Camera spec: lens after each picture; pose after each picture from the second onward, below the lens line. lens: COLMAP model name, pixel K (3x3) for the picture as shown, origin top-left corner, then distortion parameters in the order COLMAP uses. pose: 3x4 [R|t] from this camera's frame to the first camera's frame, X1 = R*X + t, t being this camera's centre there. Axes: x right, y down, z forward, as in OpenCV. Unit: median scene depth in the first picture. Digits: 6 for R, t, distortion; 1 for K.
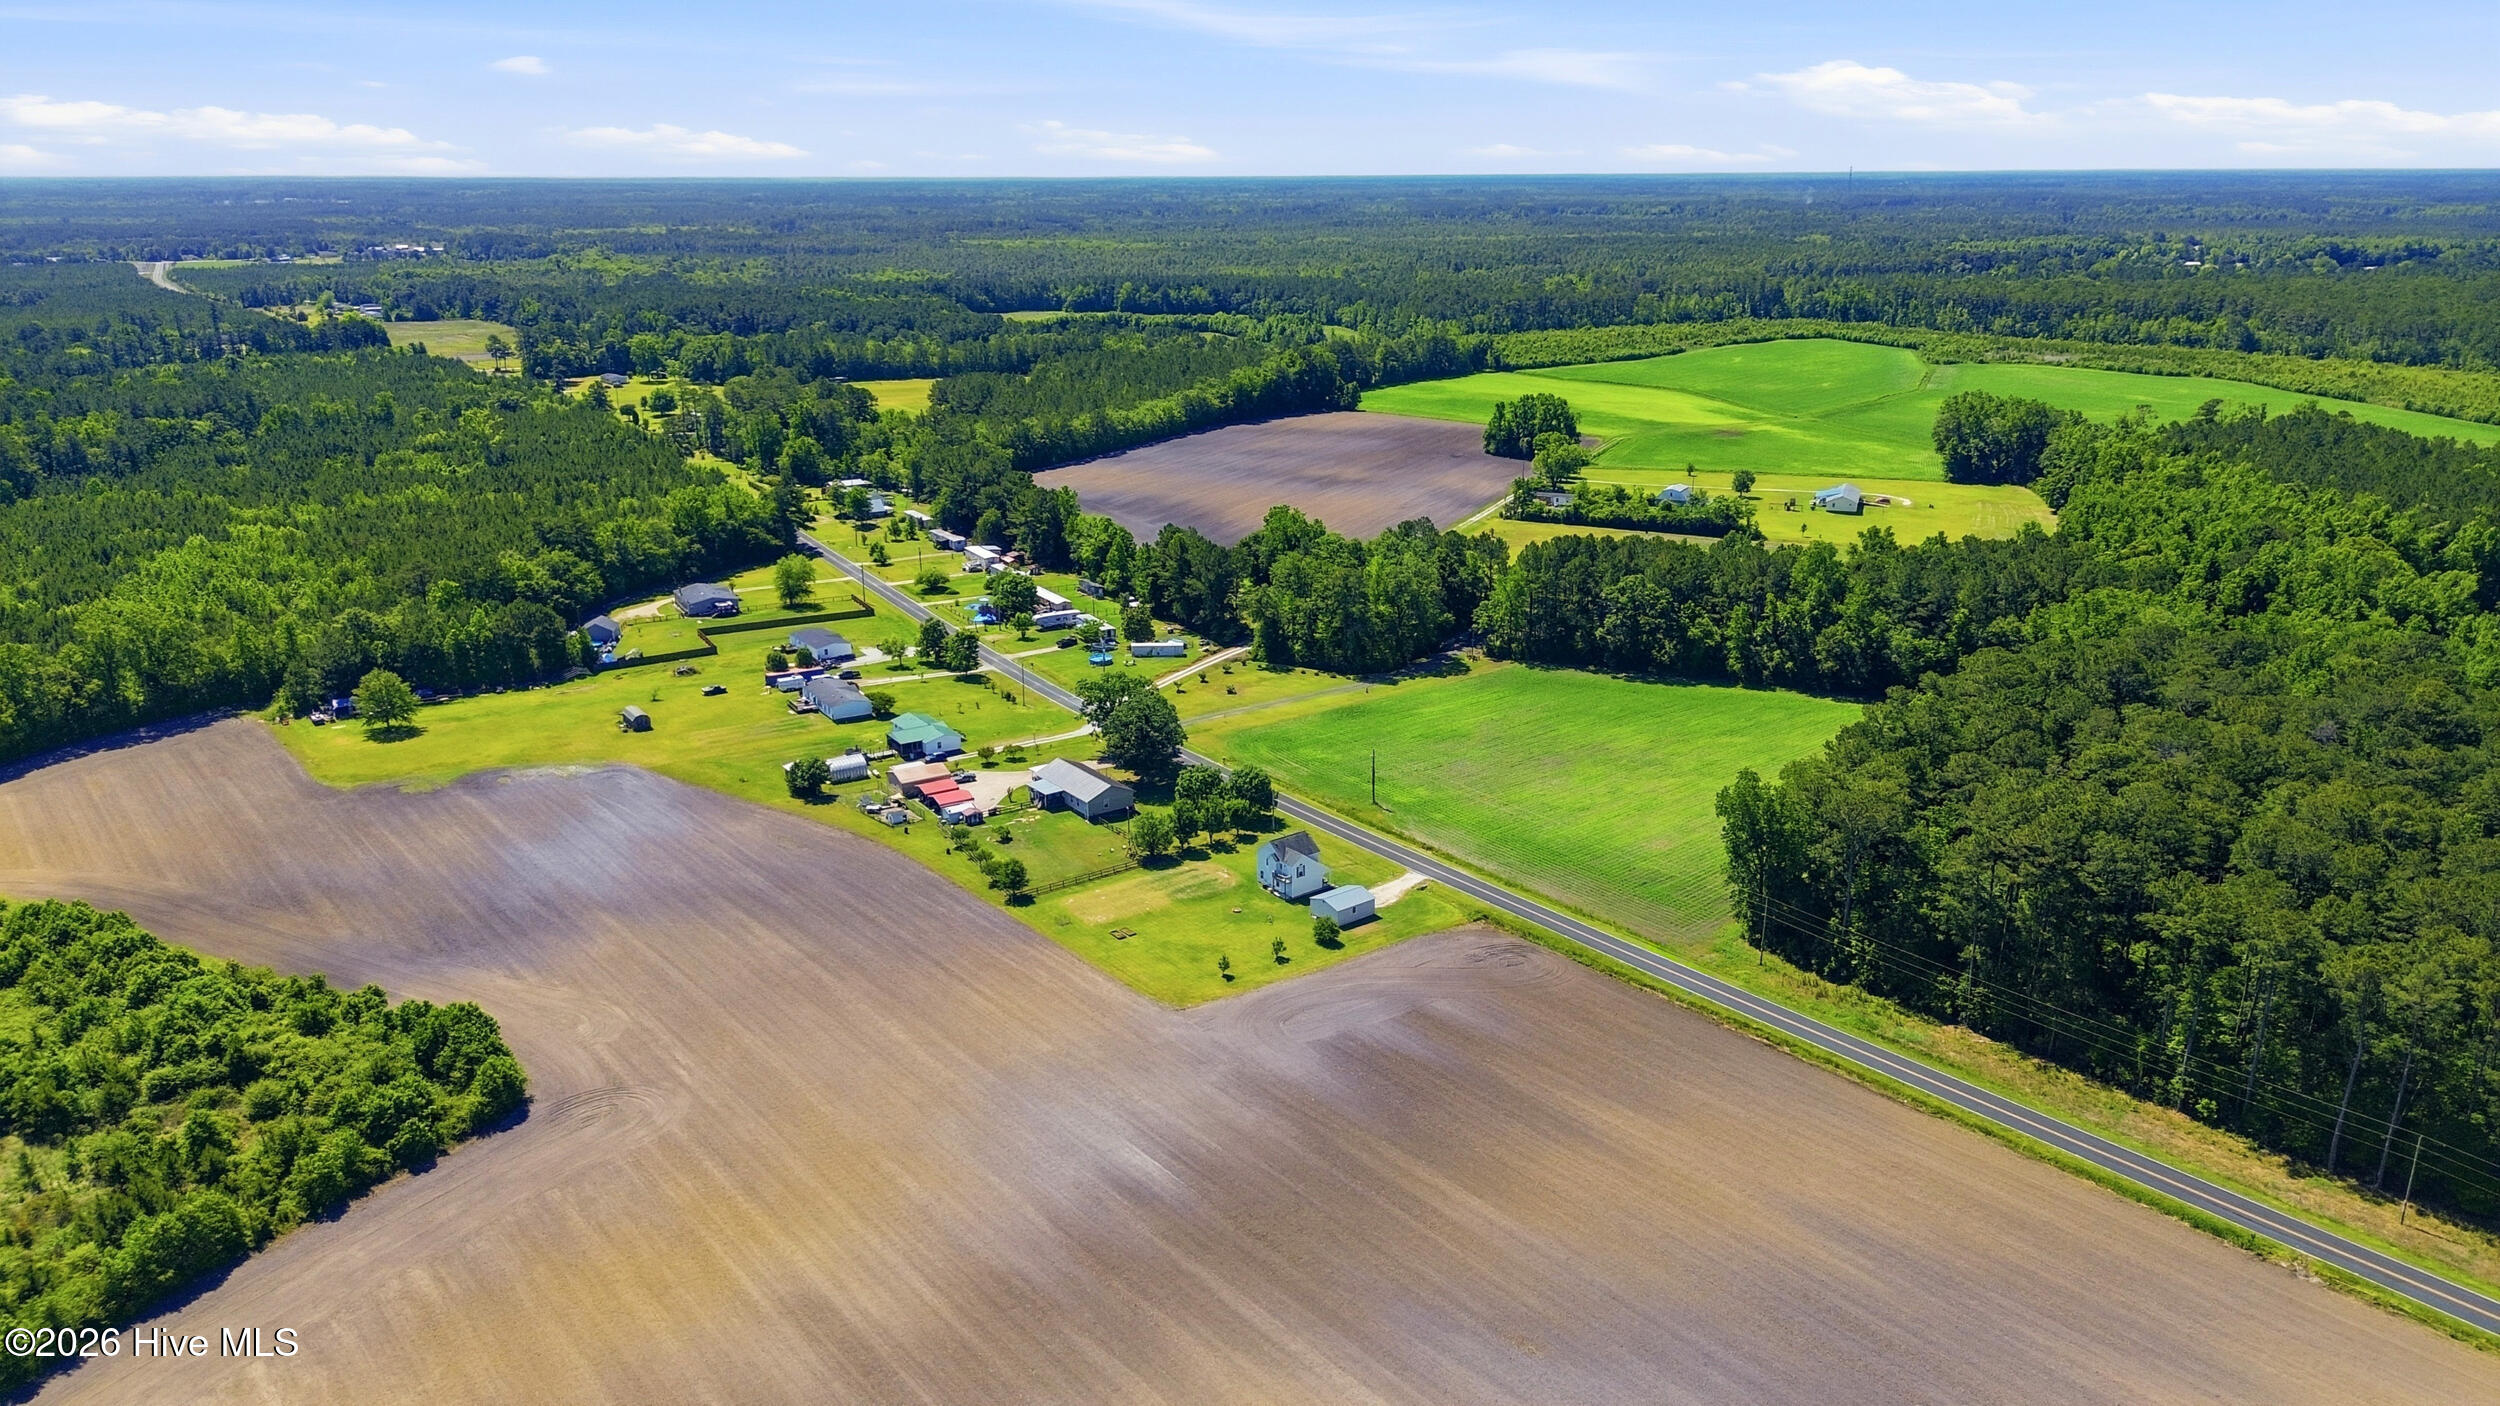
lens RADIAL K [[1761.3, 0, 1261.9], [0, 1761.3, 703.8], [0, 0, 1]] dist [0.037682, -0.008612]
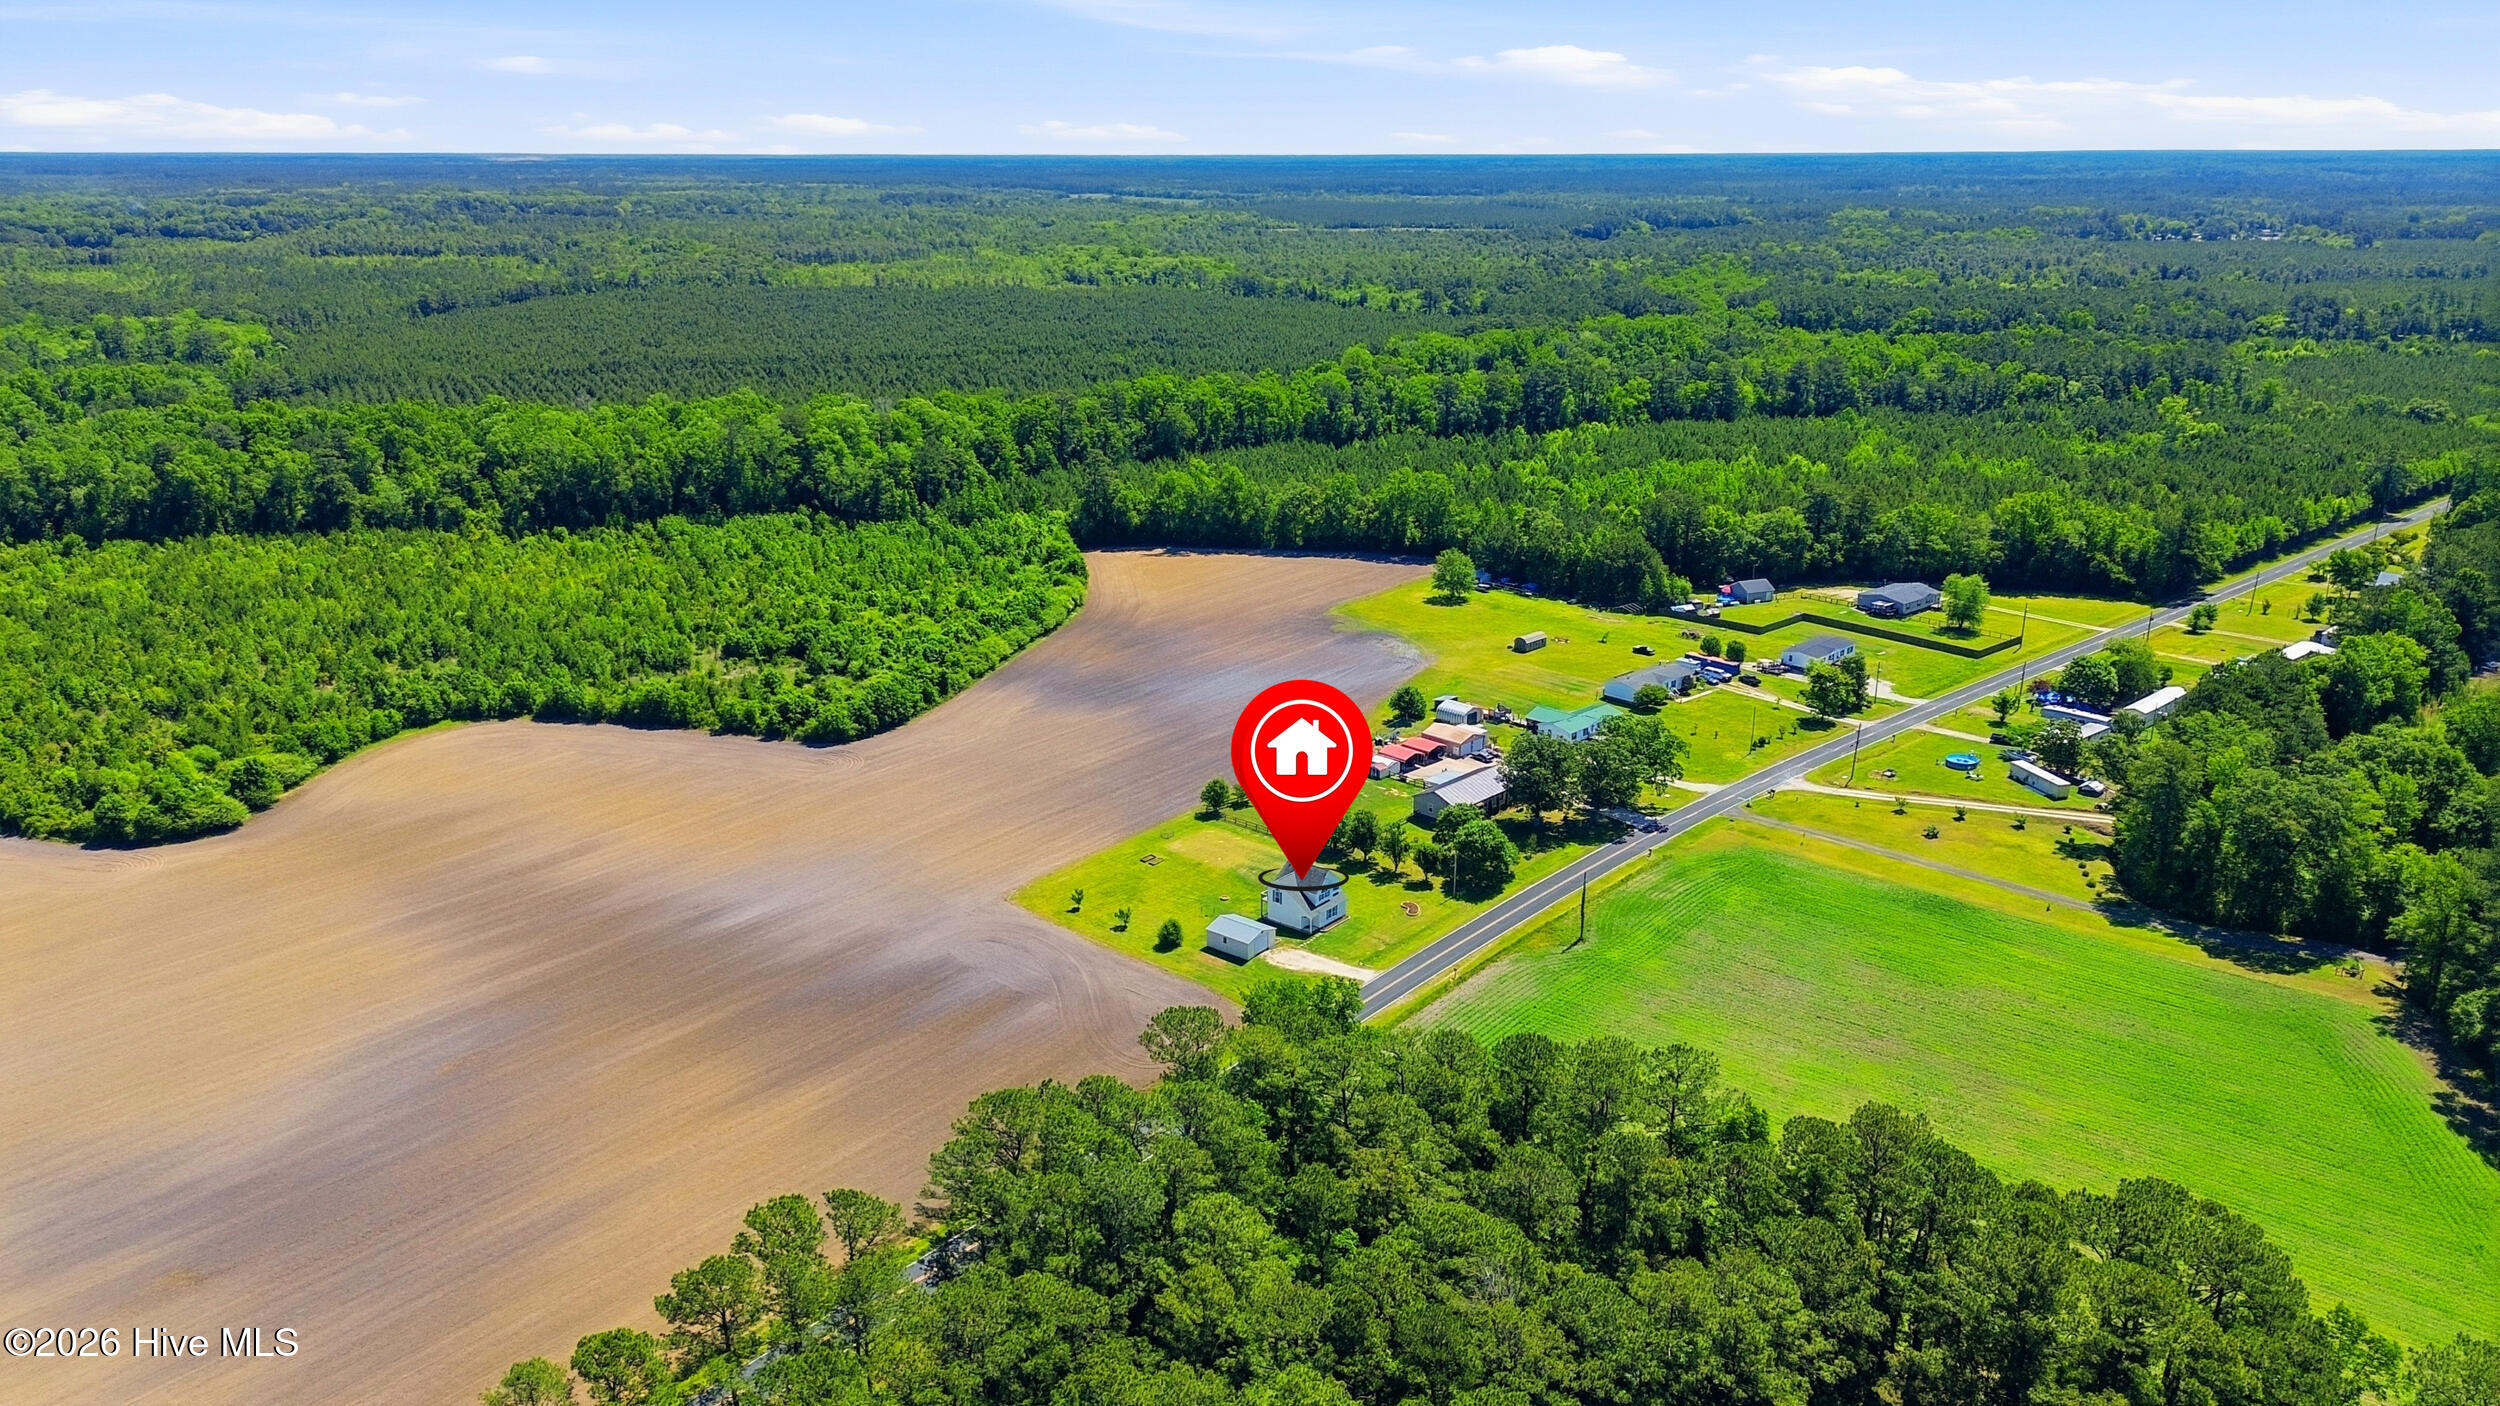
lens RADIAL K [[1761.3, 0, 1259.8], [0, 1761.3, 727.2], [0, 0, 1]] dist [0.037682, -0.008612]
pose [[0.198982, 0.307144, -0.930628, 0.860284], [-0.282840, 0.927206, 0.245540, -0.215571], [0.938300, 0.214361, 0.271370, 0.710963]]
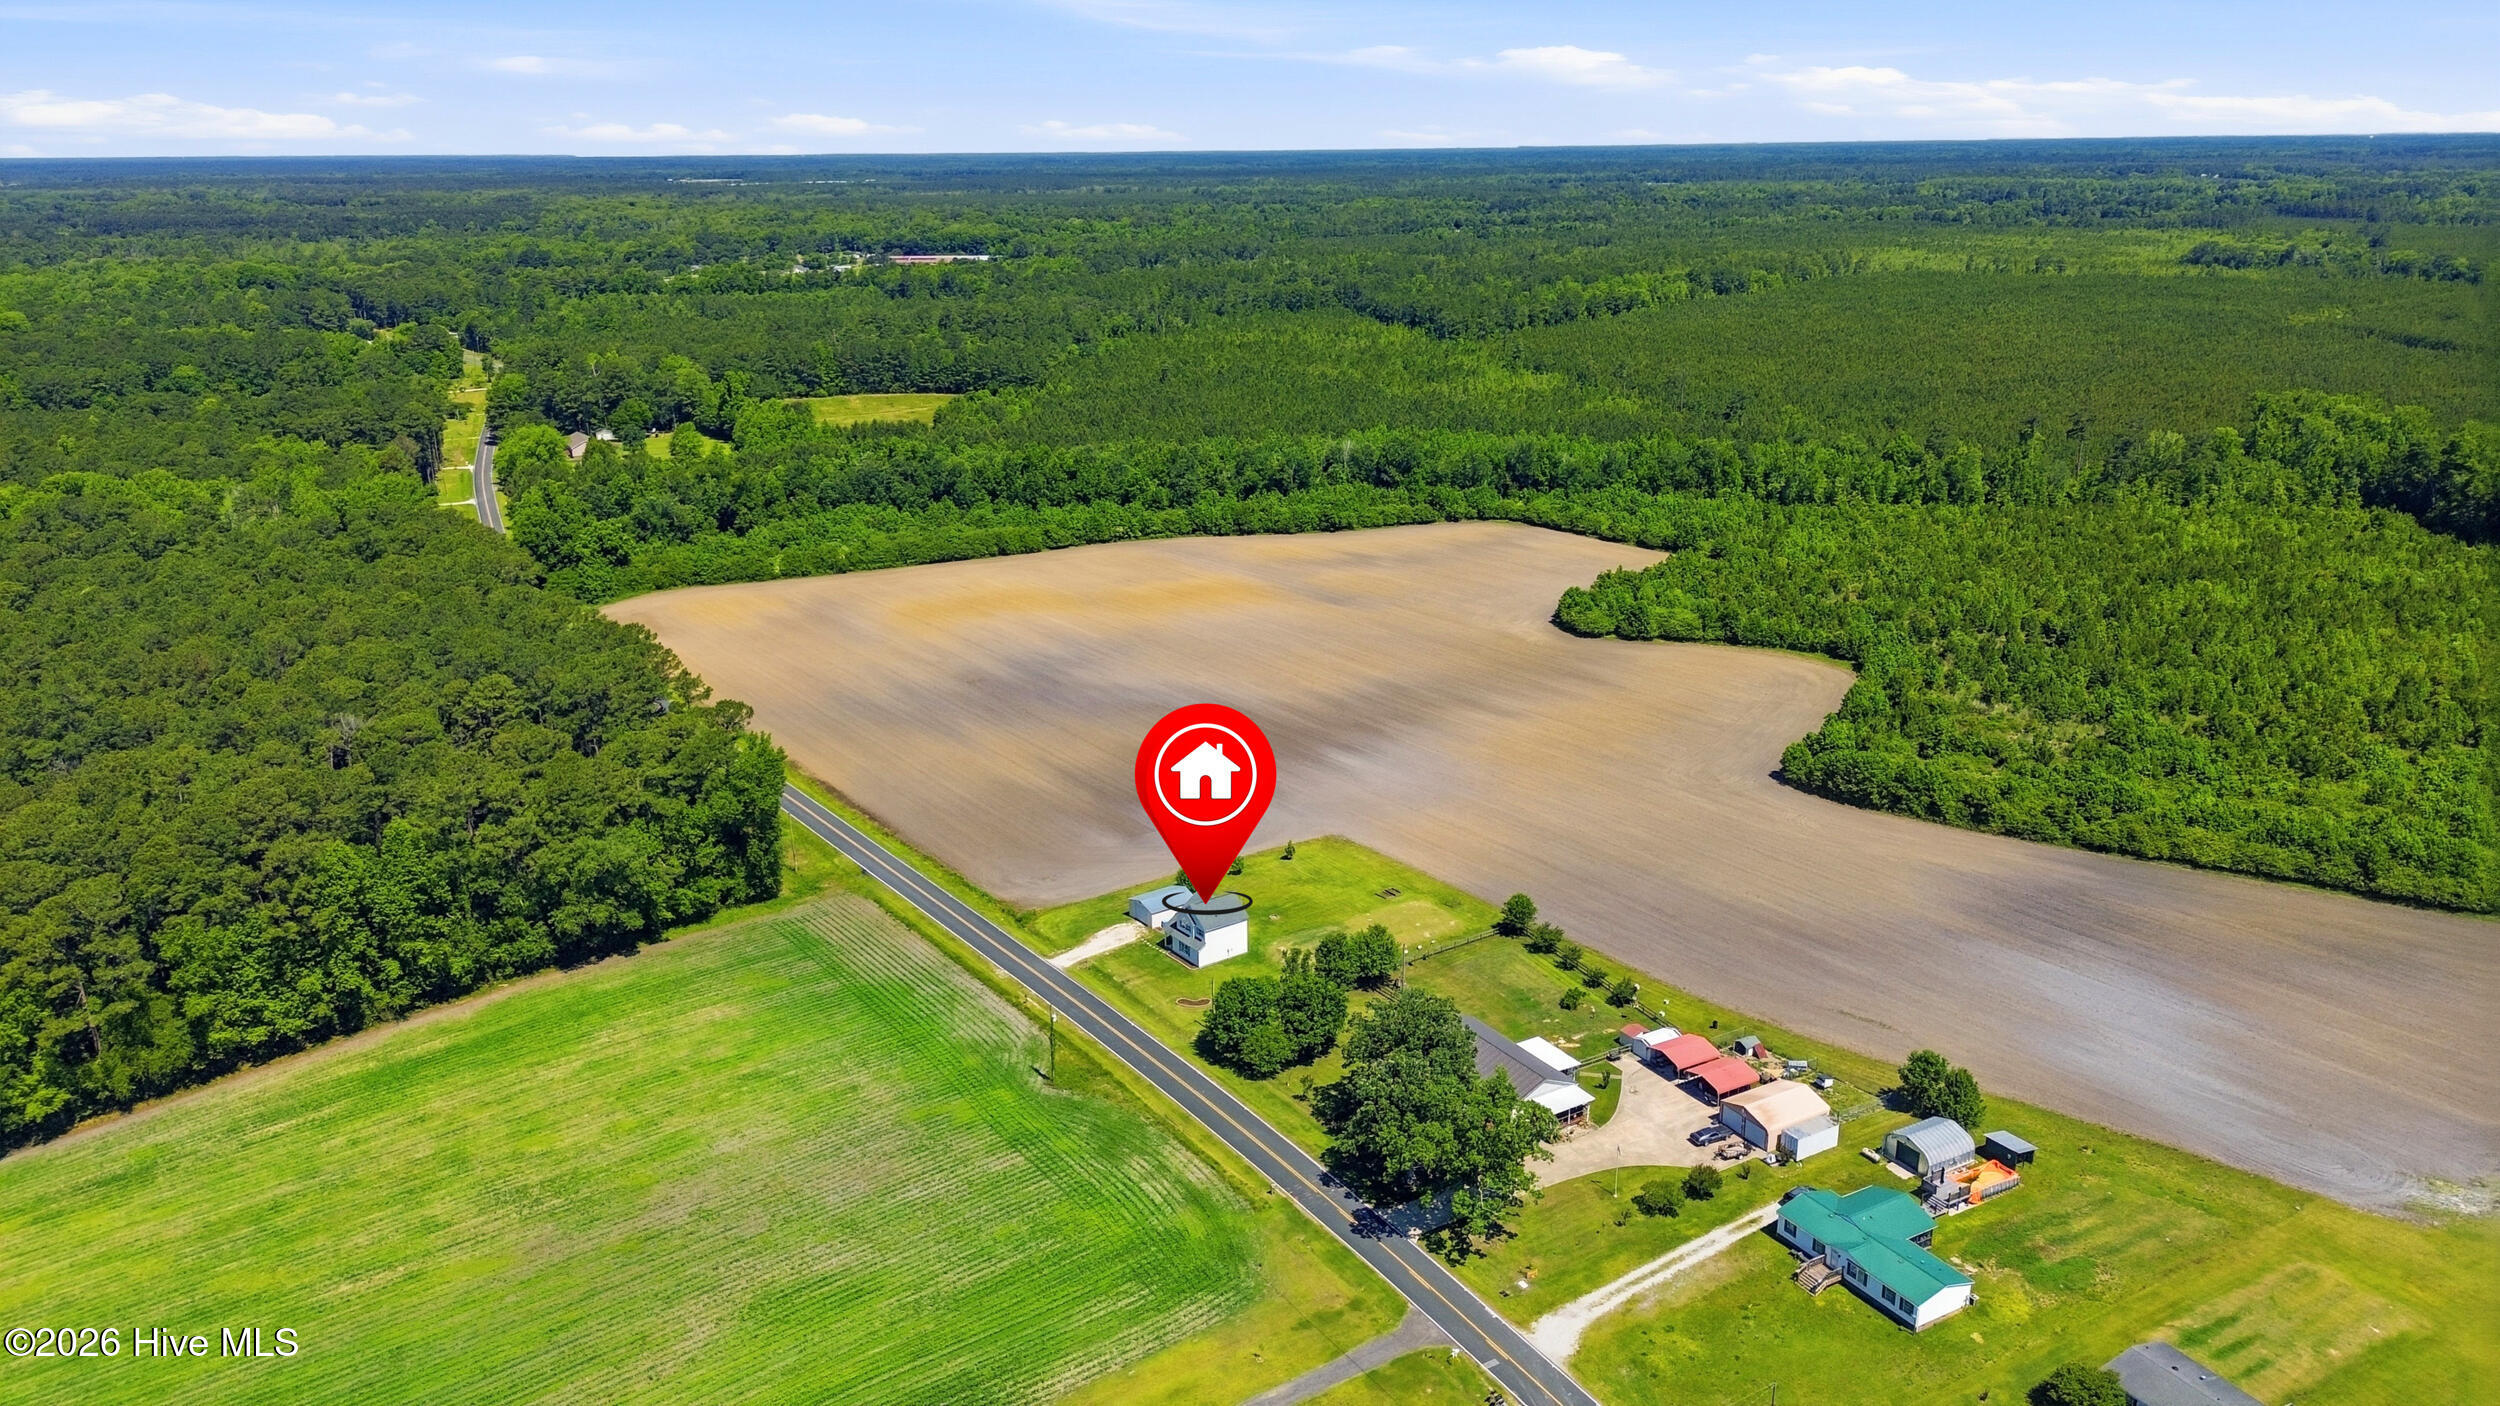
lens RADIAL K [[1761.3, 0, 1245.3], [0, 1761.3, 692.8], [0, 0, 1]] dist [0.037682, -0.008612]
pose [[-0.997737, -0.006700, 0.066910, -0.060045], [0.031876, 0.829001, 0.558338, -0.498641], [-0.059209, 0.559207, -0.826911, 1.673081]]
